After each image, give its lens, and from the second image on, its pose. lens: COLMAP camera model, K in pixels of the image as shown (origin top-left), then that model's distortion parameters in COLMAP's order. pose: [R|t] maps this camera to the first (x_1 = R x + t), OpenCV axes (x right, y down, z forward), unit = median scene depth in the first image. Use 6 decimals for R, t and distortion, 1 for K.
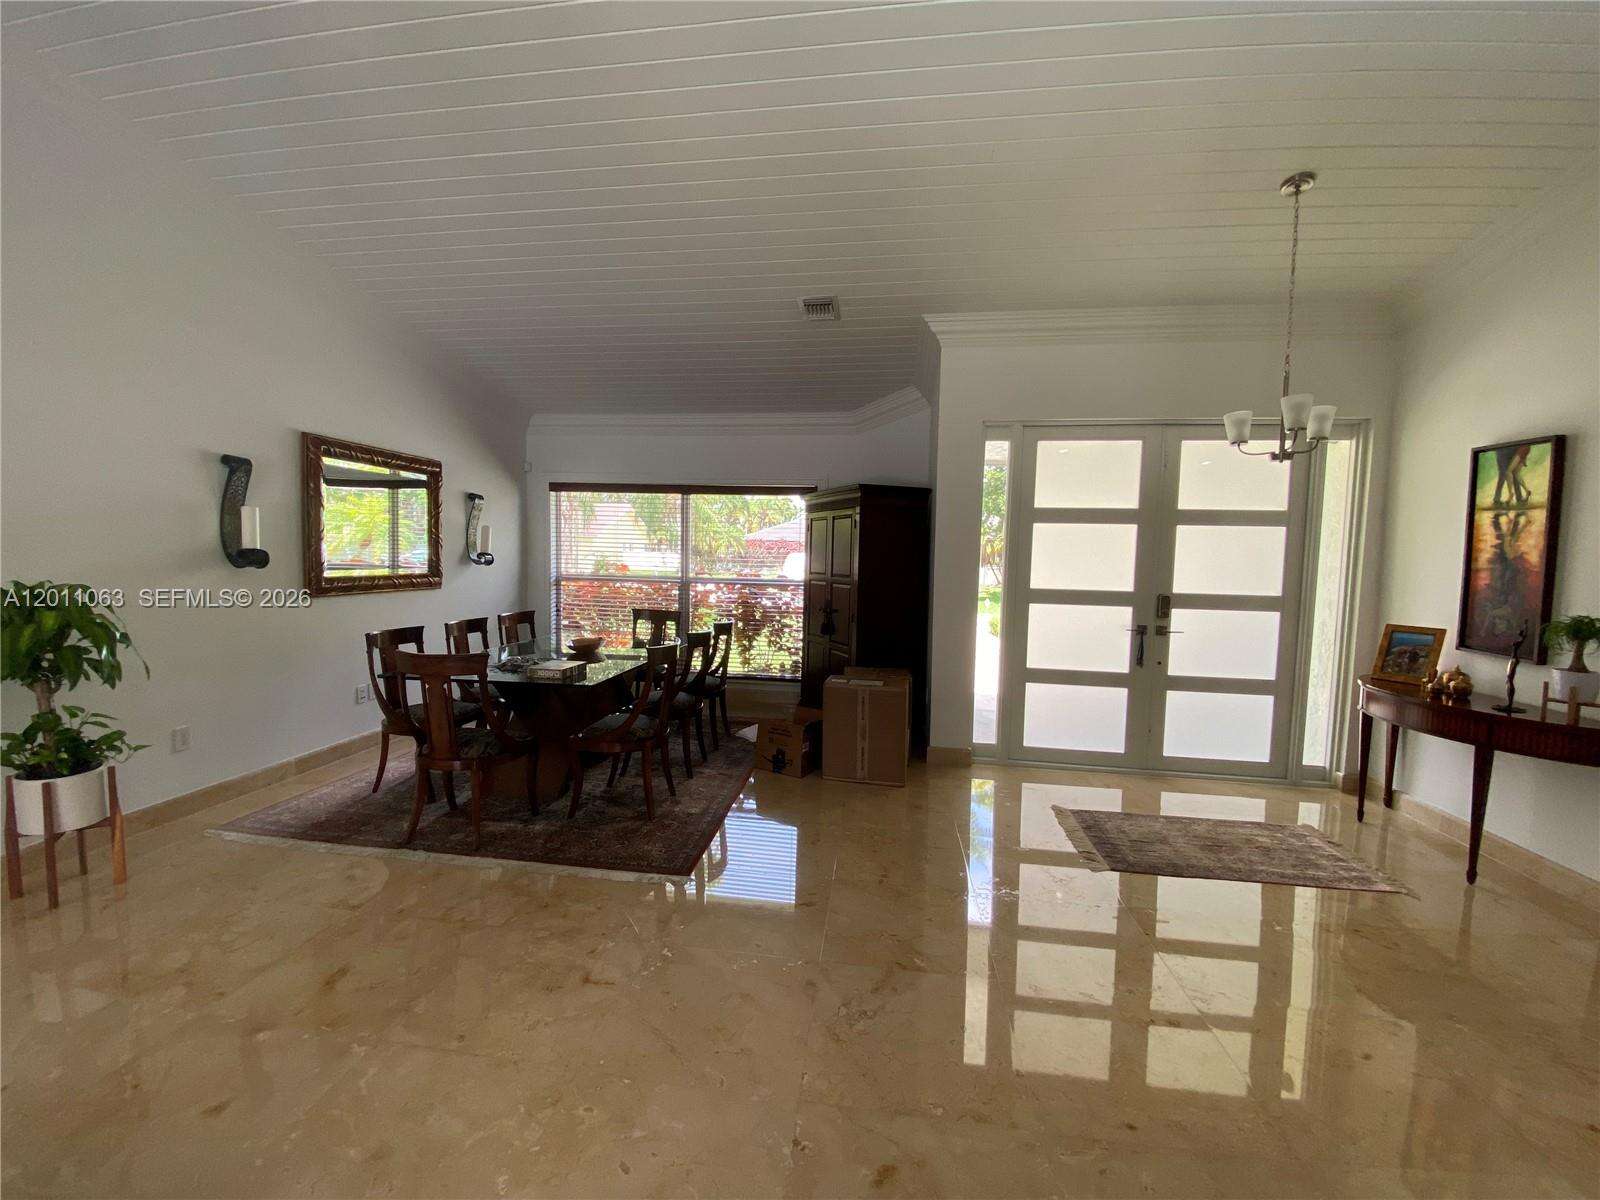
lens RADIAL K [[634.3, 0, 800.0], [0, 634.3, 600.0], [0, 0, 1]] dist [-0.001050, -0.011970]
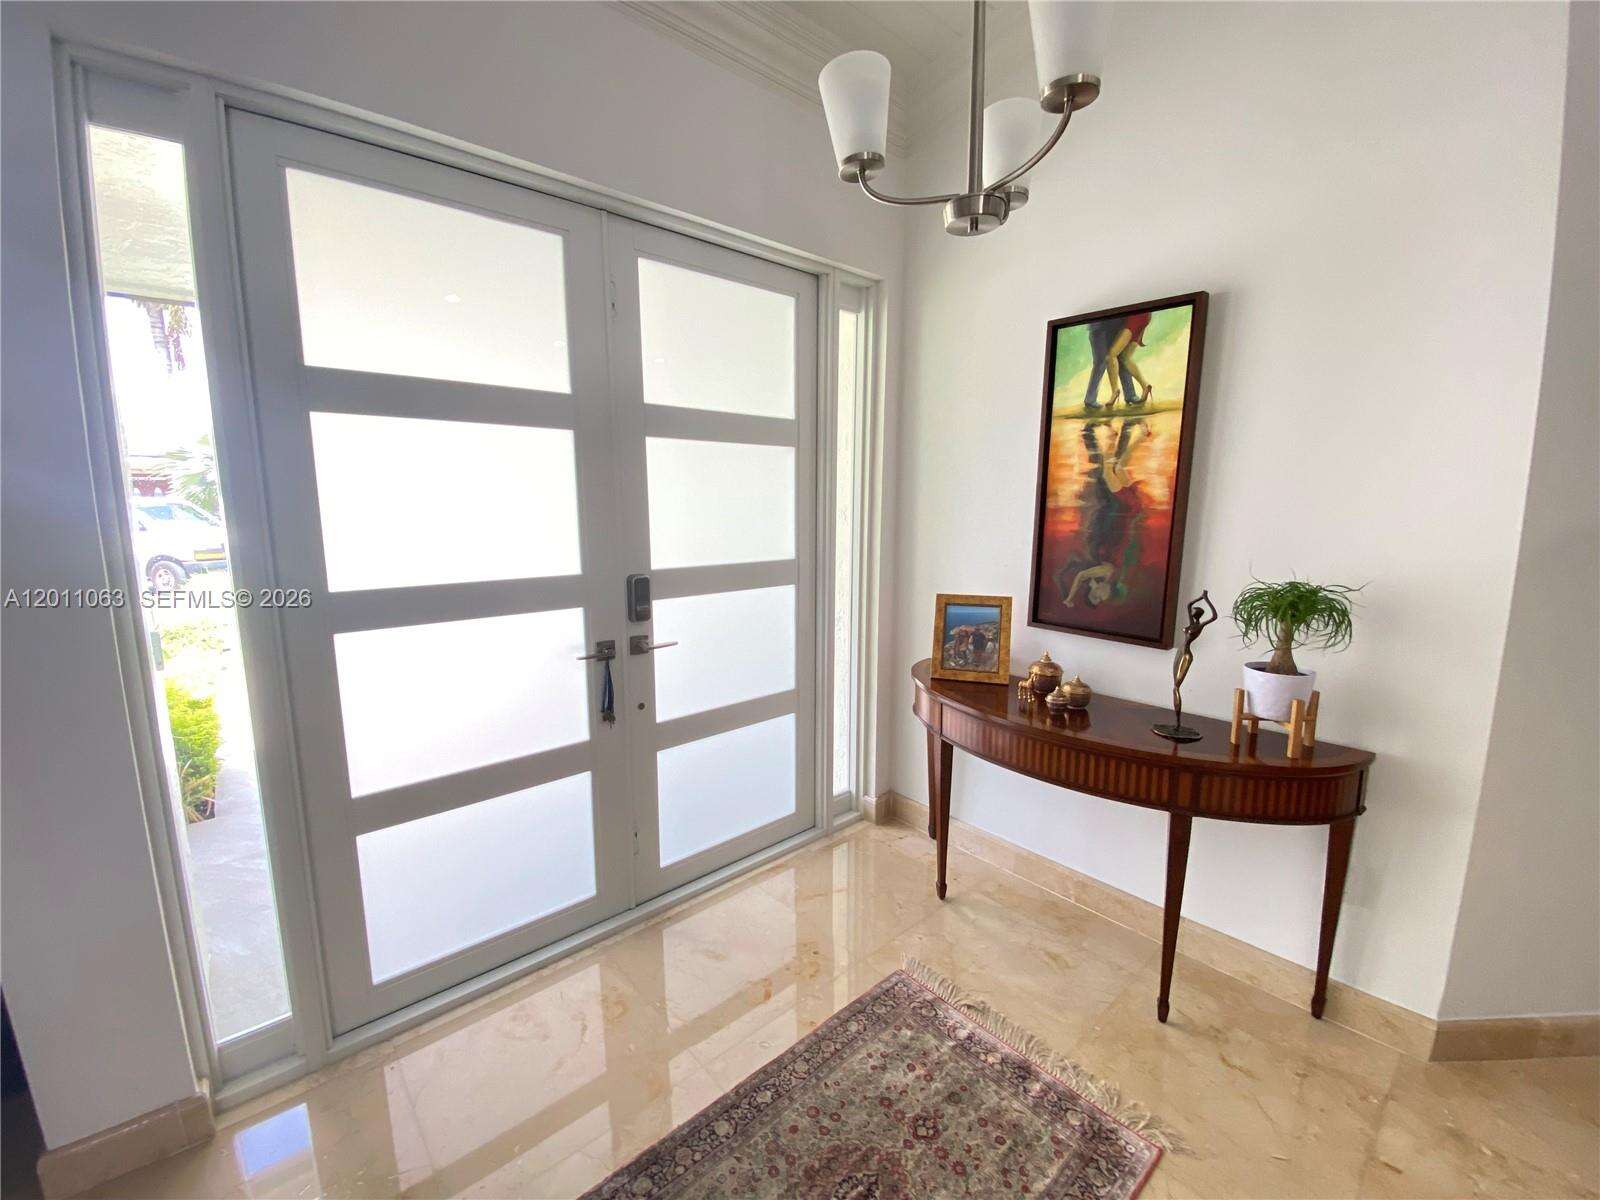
lens RADIAL K [[650.5, 0, 777.9], [0, 650.5, 604.4], [0, 0, 1]] dist [0.036289, -0.026103]
pose [[0.666755, -0.142519, 0.731523, 0.322566], [0.069457, 0.989156, 0.129405, -0.055090], [-0.742034, -0.035472, 0.669423, 0.688964]]
